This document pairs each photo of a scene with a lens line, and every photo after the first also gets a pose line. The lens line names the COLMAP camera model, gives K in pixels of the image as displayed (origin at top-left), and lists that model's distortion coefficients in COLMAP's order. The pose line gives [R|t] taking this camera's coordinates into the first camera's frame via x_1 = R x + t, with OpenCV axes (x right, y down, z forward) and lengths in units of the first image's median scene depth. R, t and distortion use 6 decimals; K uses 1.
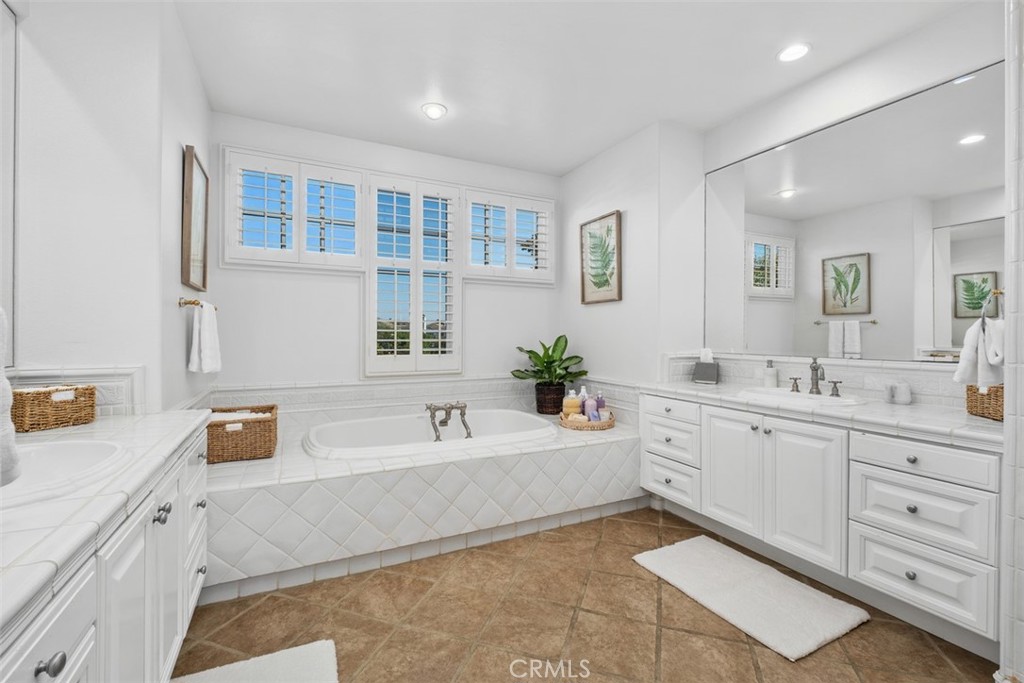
lens RADIAL K [[443.1, 0, 512.0], [0, 443.1, 341.5], [0, 0, 1]] dist [-0.002545, -0.000556]
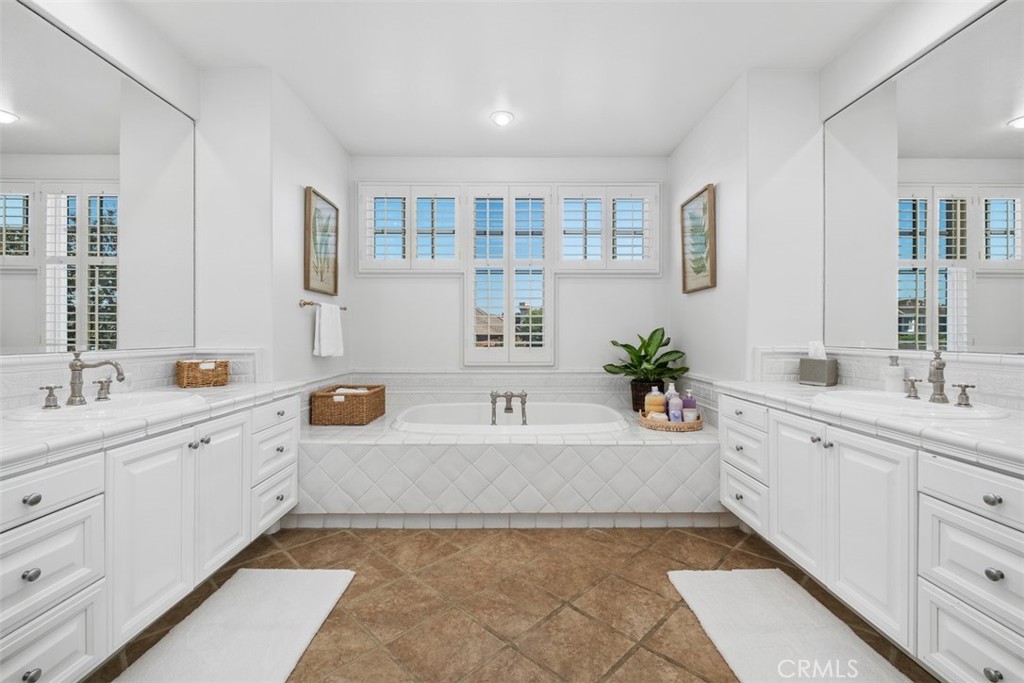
lens RADIAL K [[438.8, 0, 512.0], [0, 438.8, 341.5], [0, 0, 1]] dist [0.000484, -0.000515]
pose [[0.899121, 0.003350, -0.437687, 0.349606], [-0.003373, 0.999994, 0.000725, 0.020834], [0.437687, 0.000824, 0.899127, 0.061603]]
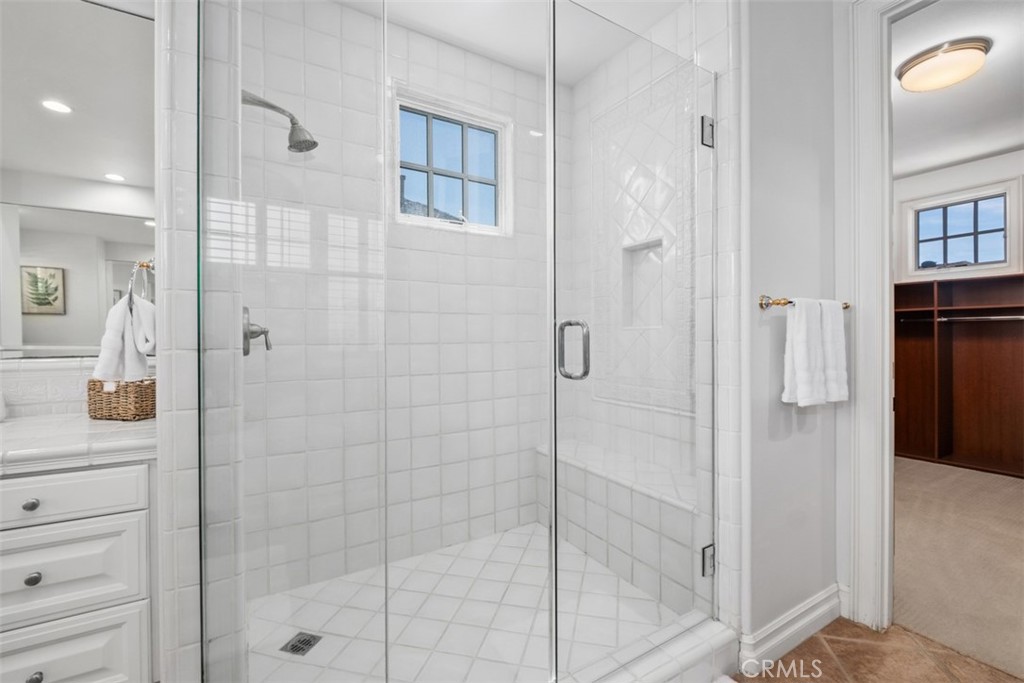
lens RADIAL K [[438.8, 0, 512.0], [0, 438.8, 341.5], [0, 0, 1]] dist [0.000484, -0.000515]
pose [[-0.075146, -0.008422, 0.997137, 0.130921], [0.012423, 0.999879, 0.009381, 0.017598], [-0.997095, 0.013093, -0.075032, 0.213224]]
